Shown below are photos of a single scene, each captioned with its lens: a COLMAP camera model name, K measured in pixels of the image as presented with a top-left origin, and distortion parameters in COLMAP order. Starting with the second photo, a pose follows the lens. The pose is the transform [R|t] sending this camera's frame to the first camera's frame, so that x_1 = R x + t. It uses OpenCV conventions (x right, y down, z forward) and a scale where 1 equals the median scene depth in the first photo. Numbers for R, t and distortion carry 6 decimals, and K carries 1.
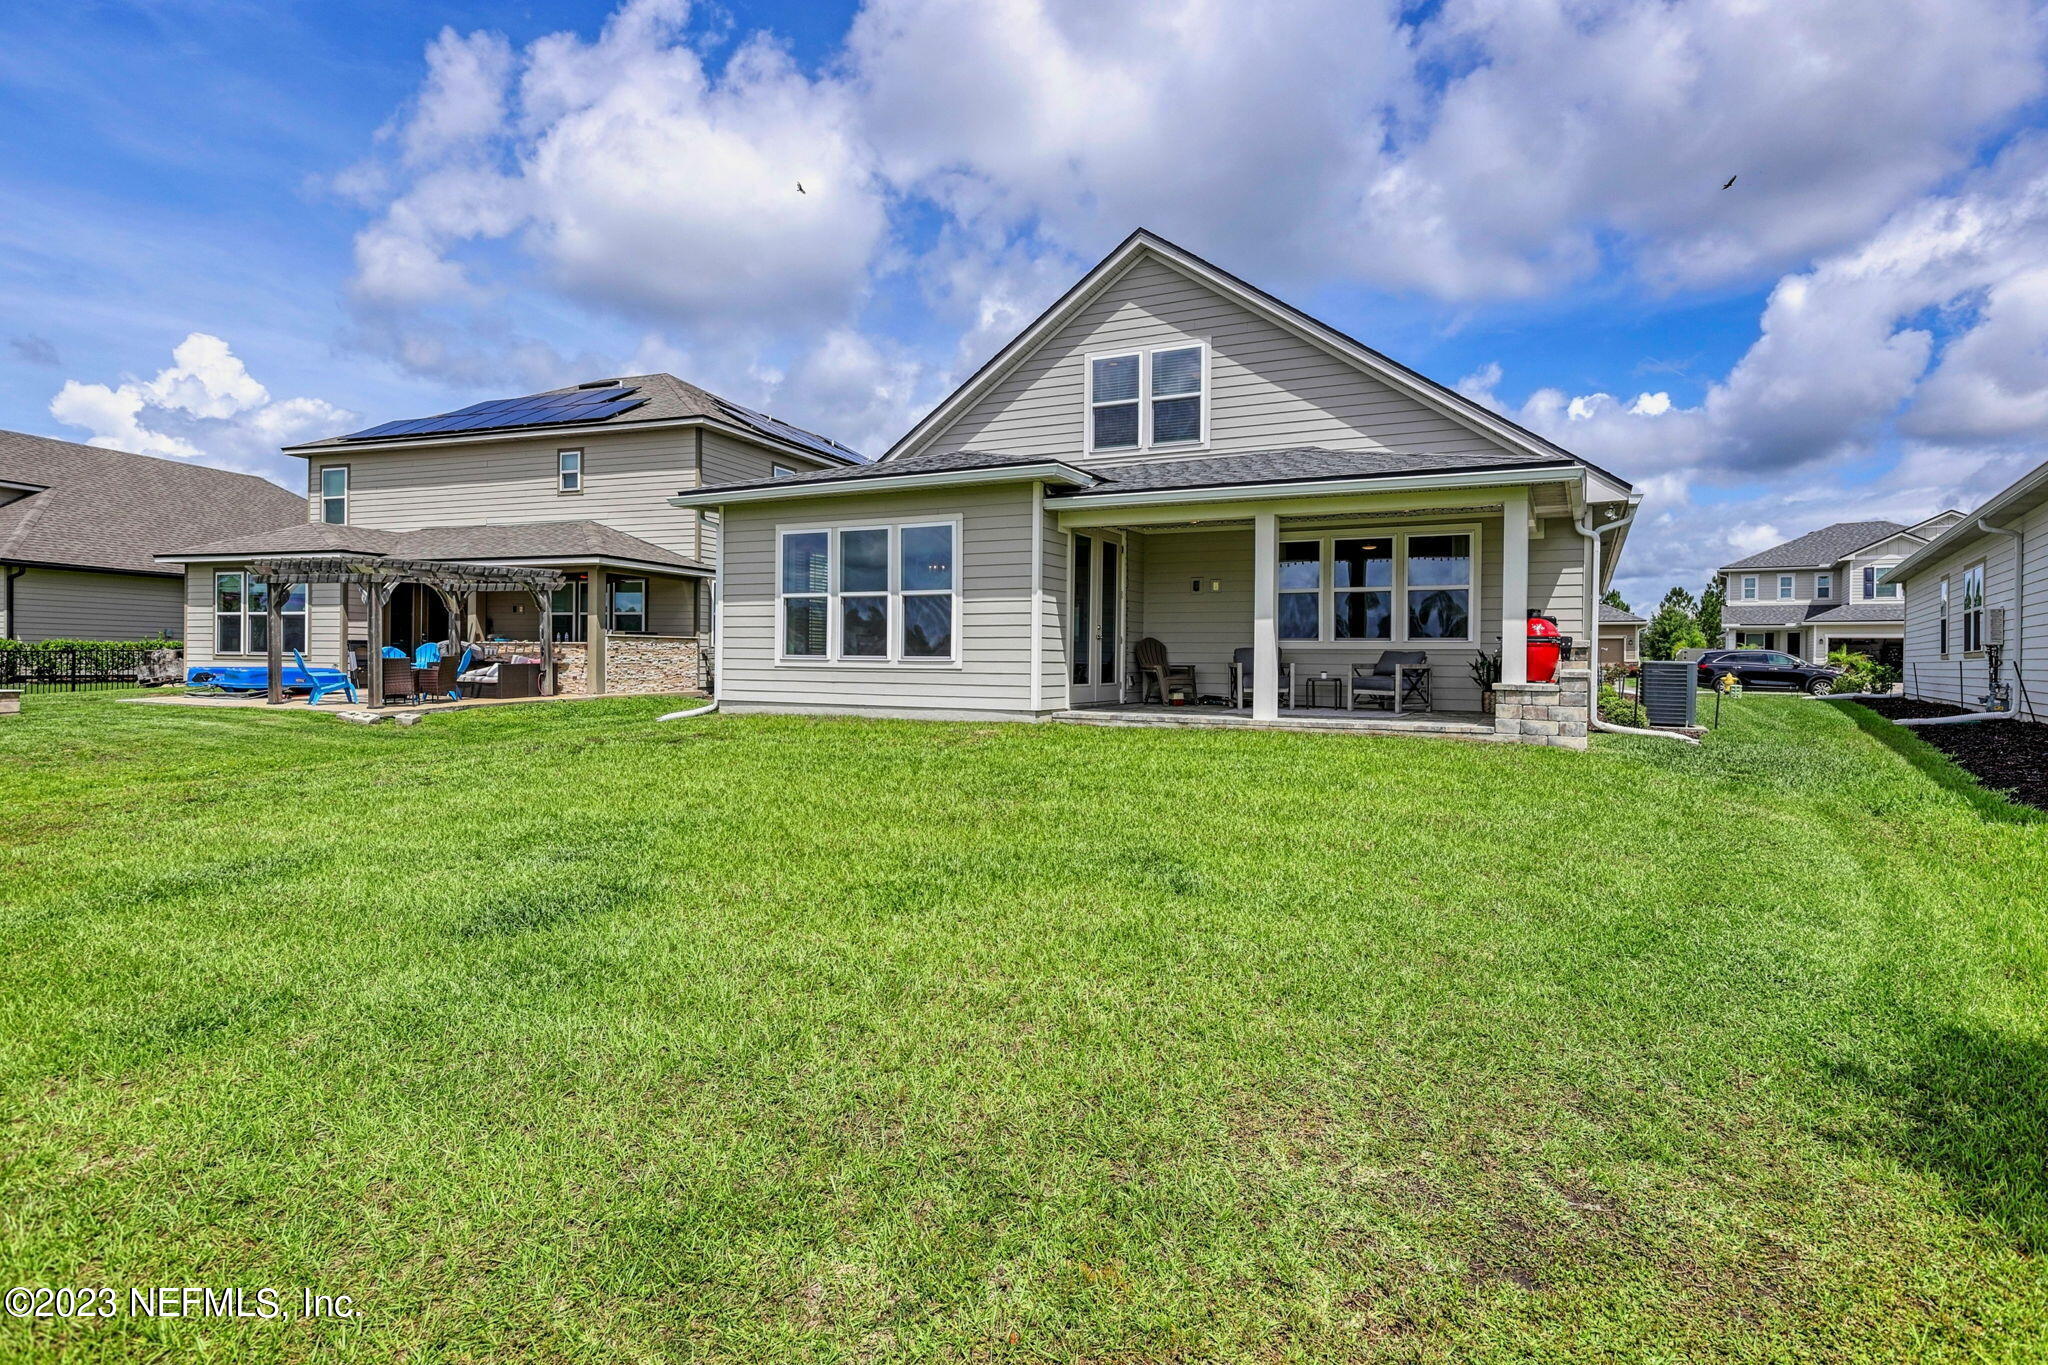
lens RADIAL K [[1066.7, 0, 1028.0], [0, 1066.7, 678.3], [0, 0, 1]] dist [-0.002980, -0.000538]
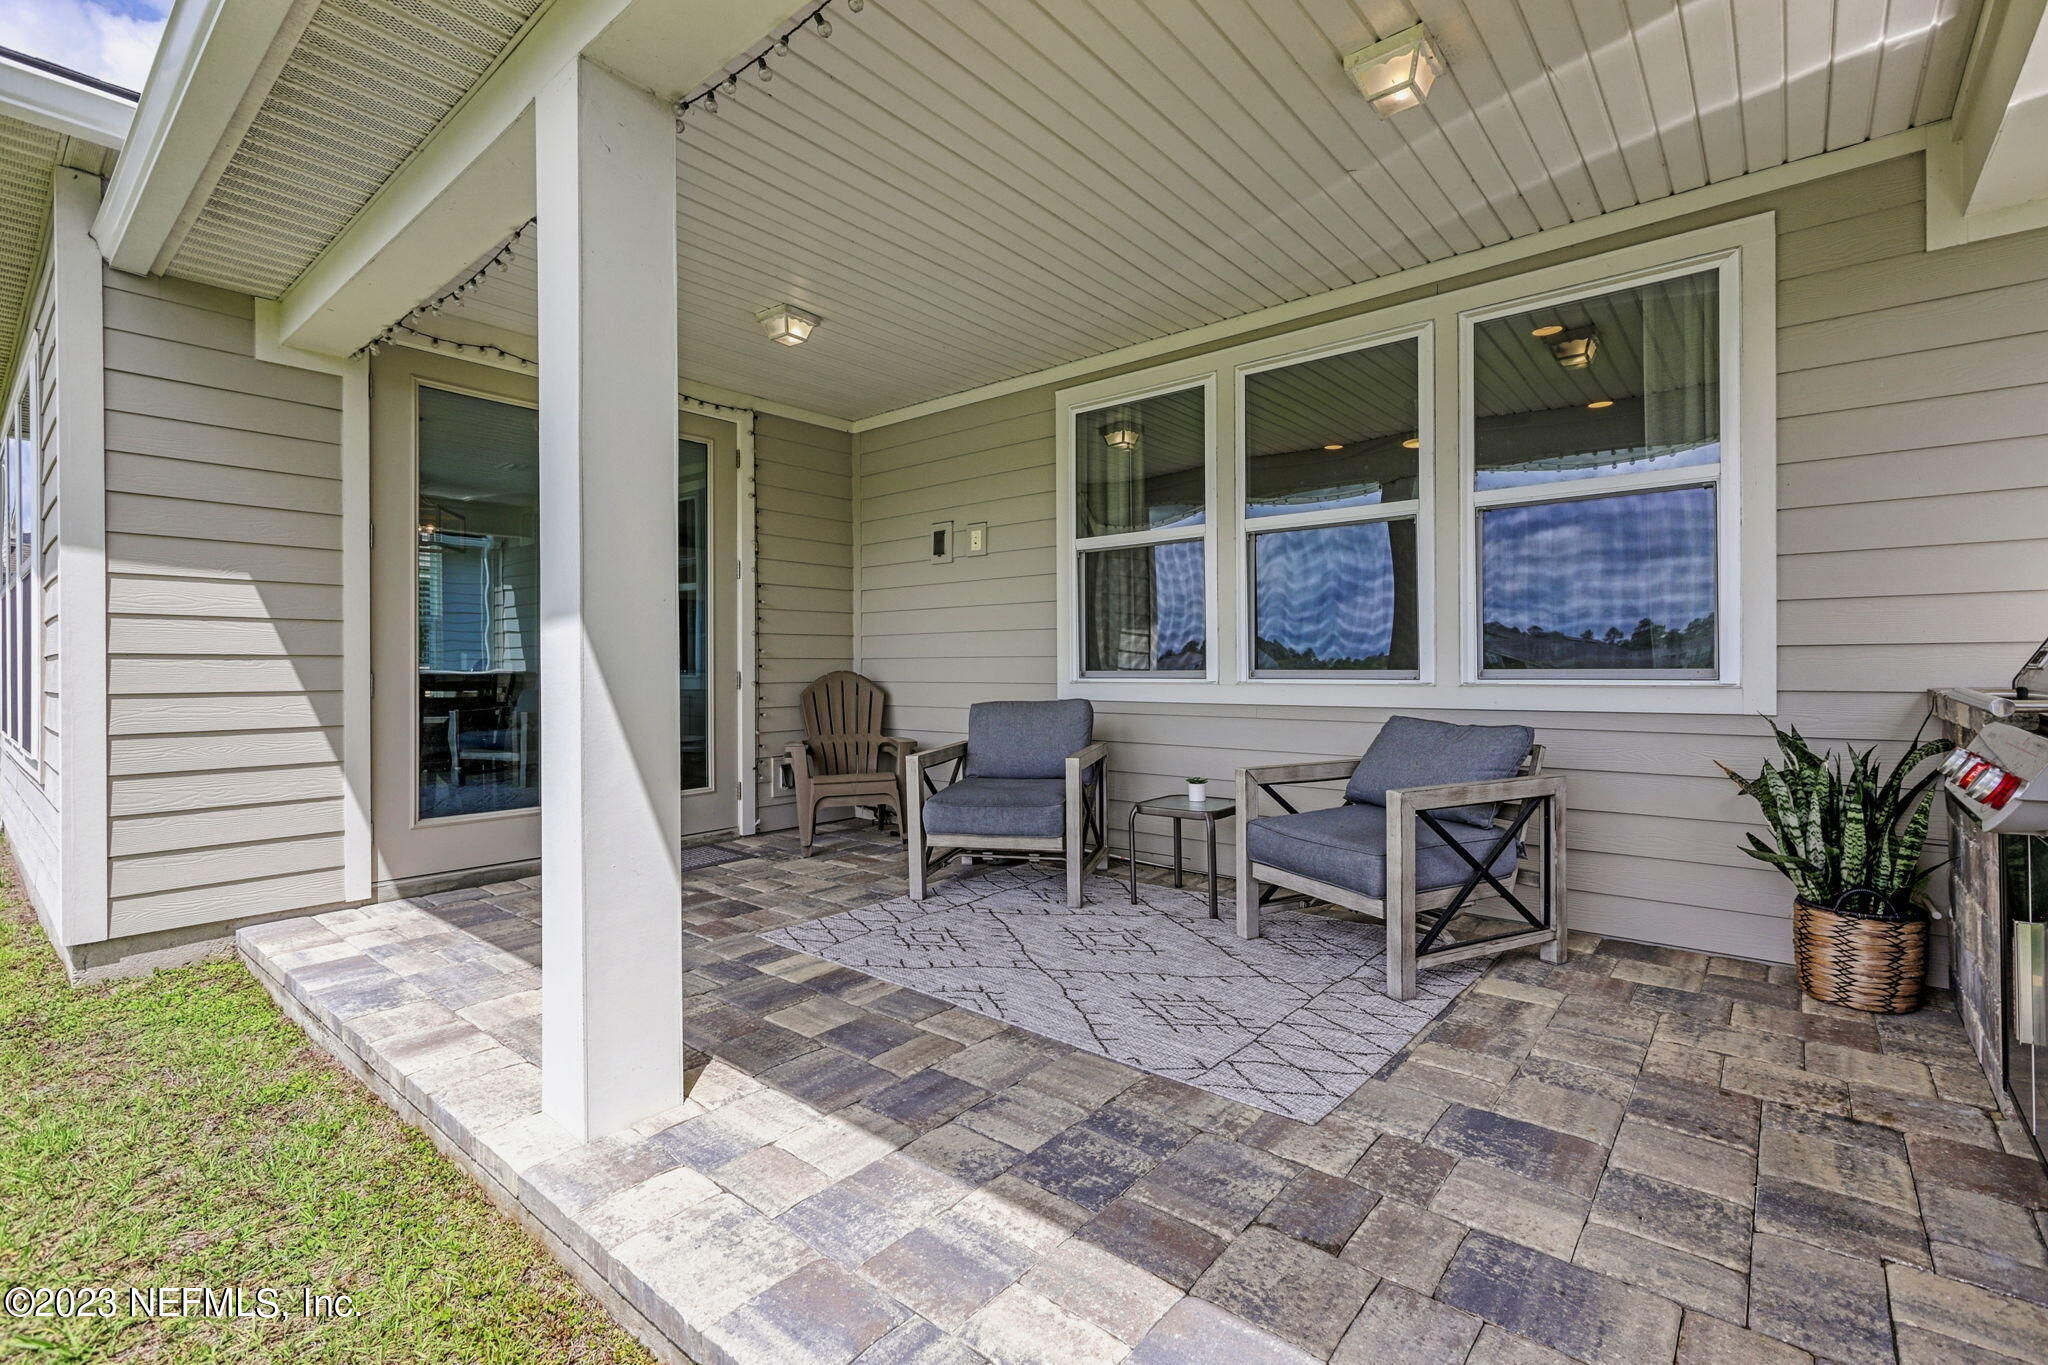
lens RADIAL K [[912.9, 0, 1023.3], [0, 912.9, 671.6], [0, 0, 1]] dist [0.001638, 0.000379]
pose [[0.975954, -0.012740, -0.217605, 0.304588], [0.009657, 0.999837, -0.015226, -0.036896], [0.217764, 0.012758, 0.975918, 0.768670]]
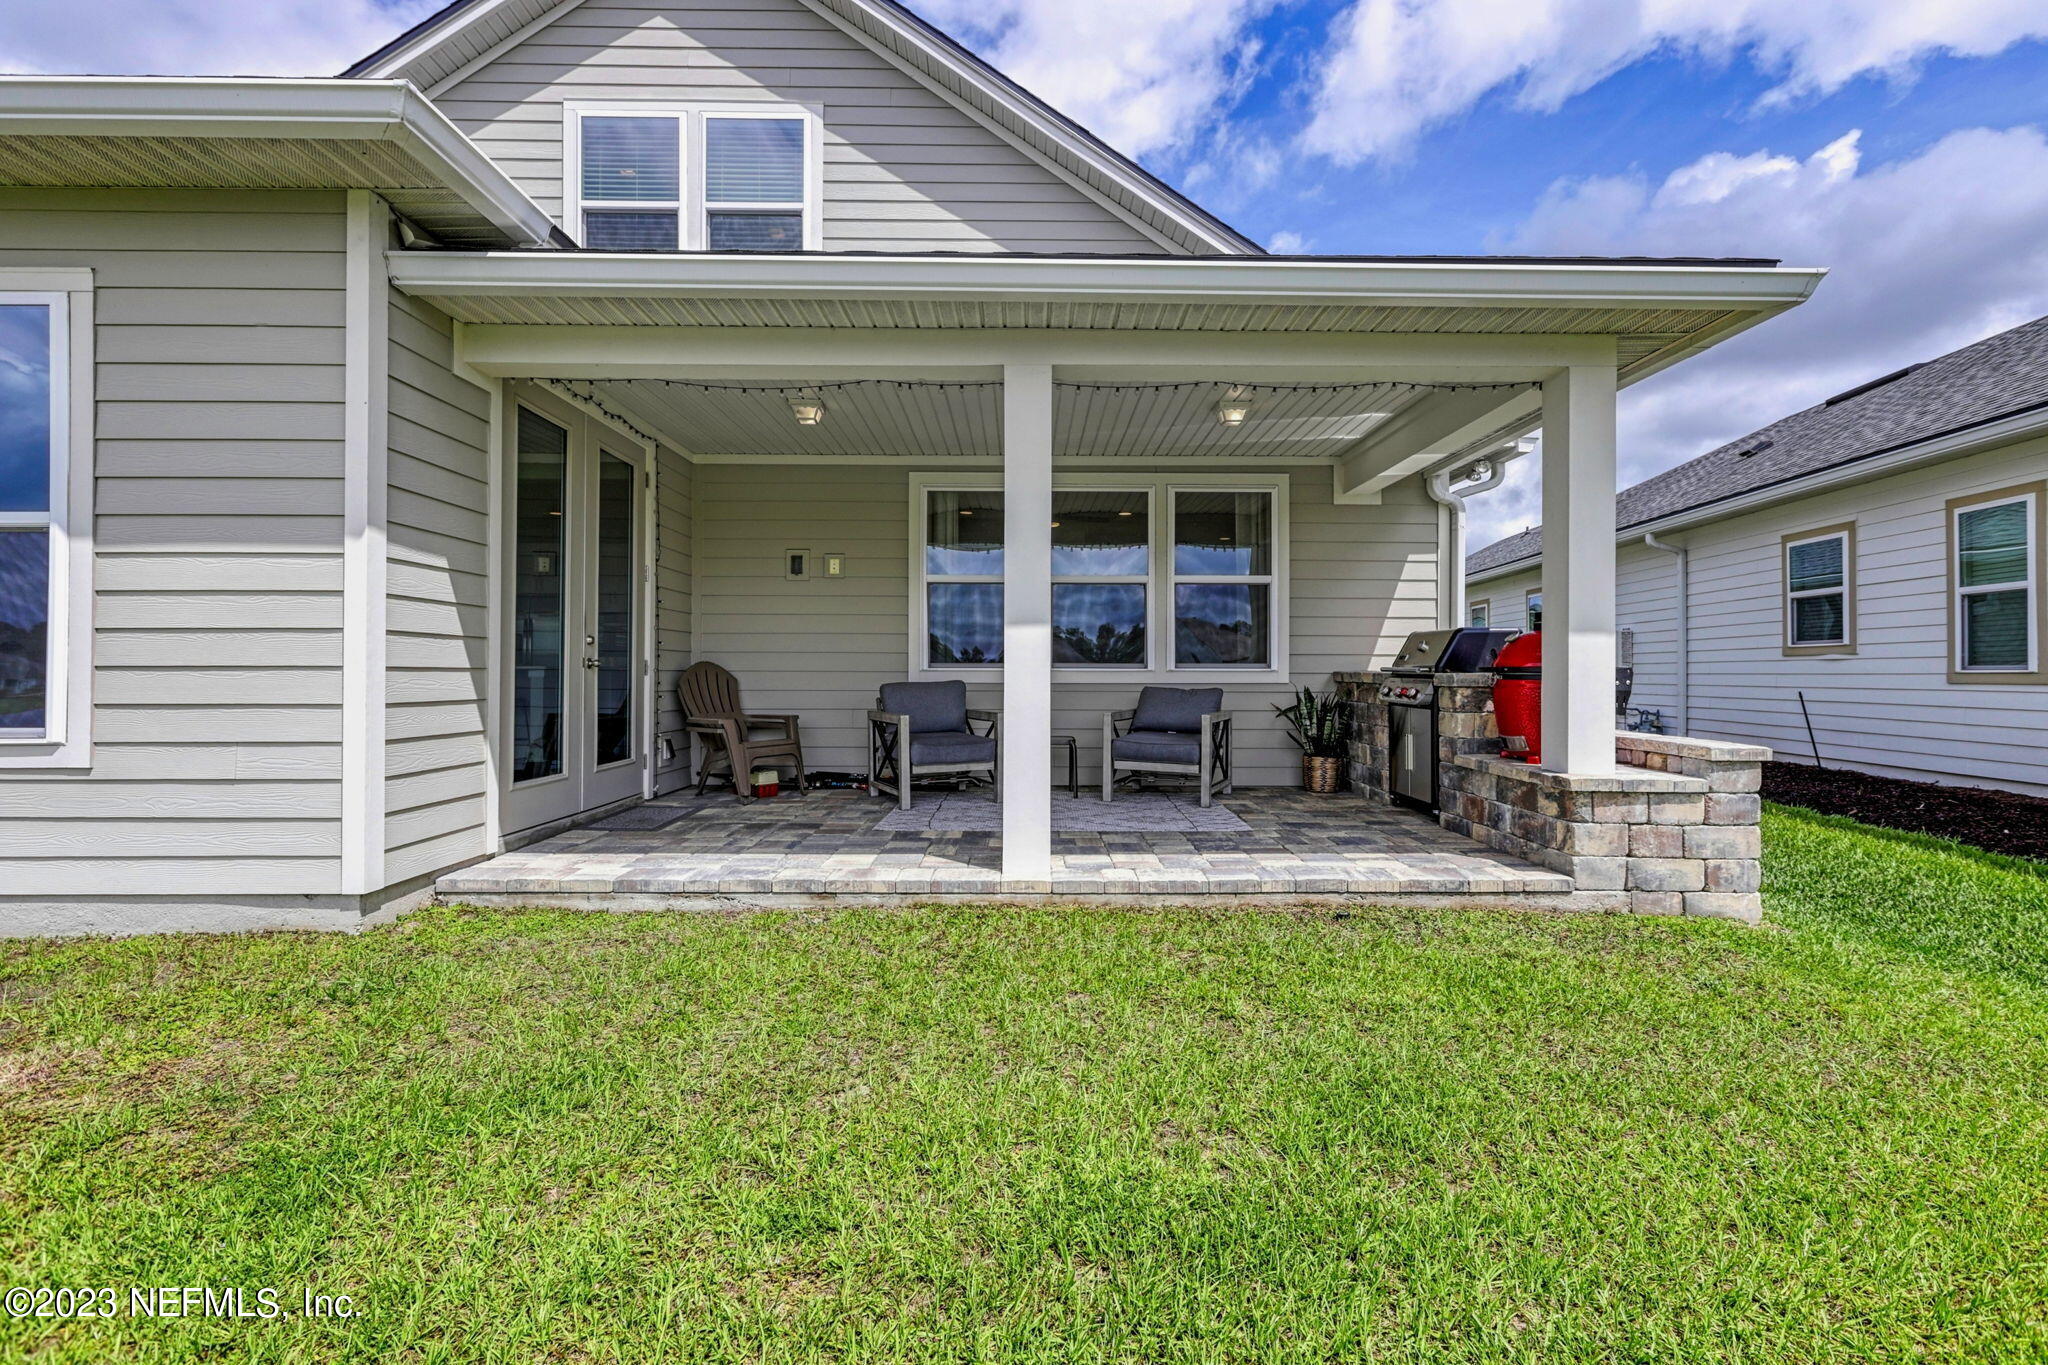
lens RADIAL K [[912.9, 0, 1028.0], [0, 912.9, 668.4], [0, 0, 1]] dist [0.001638, 0.000379]
pose [[0.886344, -0.004139, 0.463008, 0.055871], [0.013822, 0.999751, -0.017522, -0.029071], [-0.462820, 0.021930, 0.886181, 0.624665]]
